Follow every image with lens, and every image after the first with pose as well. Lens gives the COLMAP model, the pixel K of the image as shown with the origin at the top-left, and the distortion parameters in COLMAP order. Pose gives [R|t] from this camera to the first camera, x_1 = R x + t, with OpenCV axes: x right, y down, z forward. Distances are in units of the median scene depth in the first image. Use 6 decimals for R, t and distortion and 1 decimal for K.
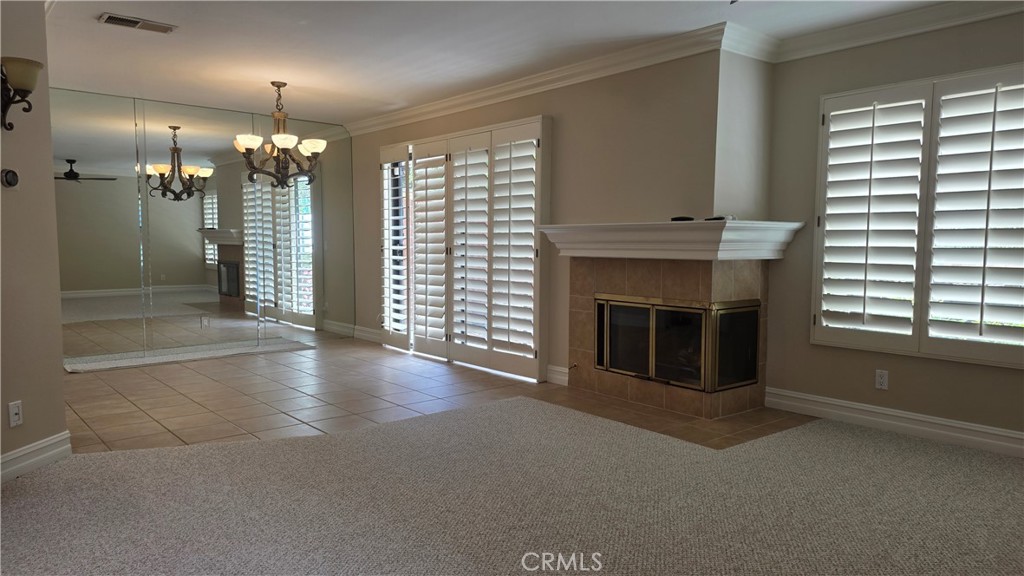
lens RADIAL K [[673.0, 0, 521.9], [0, 673.0, 284.7], [0, 0, 1]] dist [0.137322, -0.160370]
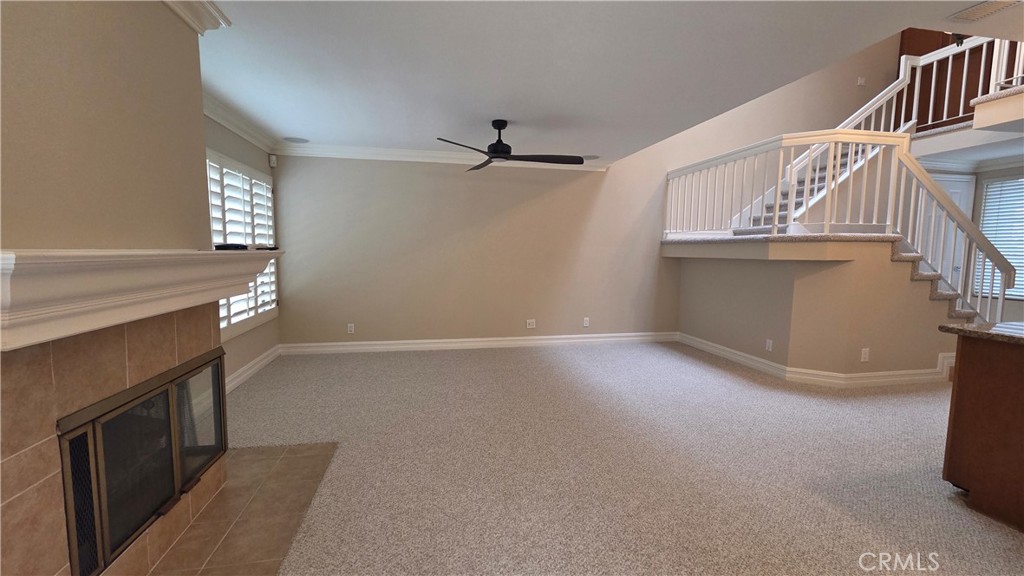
lens RADIAL K [[422.4, 0, 509.7], [0, 422.4, 288.7], [0, 0, 1]] dist [0.001193, -0.000006]
pose [[-0.861991, -0.058266, 0.503564, -0.270369], [0.021614, 0.988245, 0.151346, -0.107984], [-0.506462, 0.141343, -0.850599, 1.179477]]
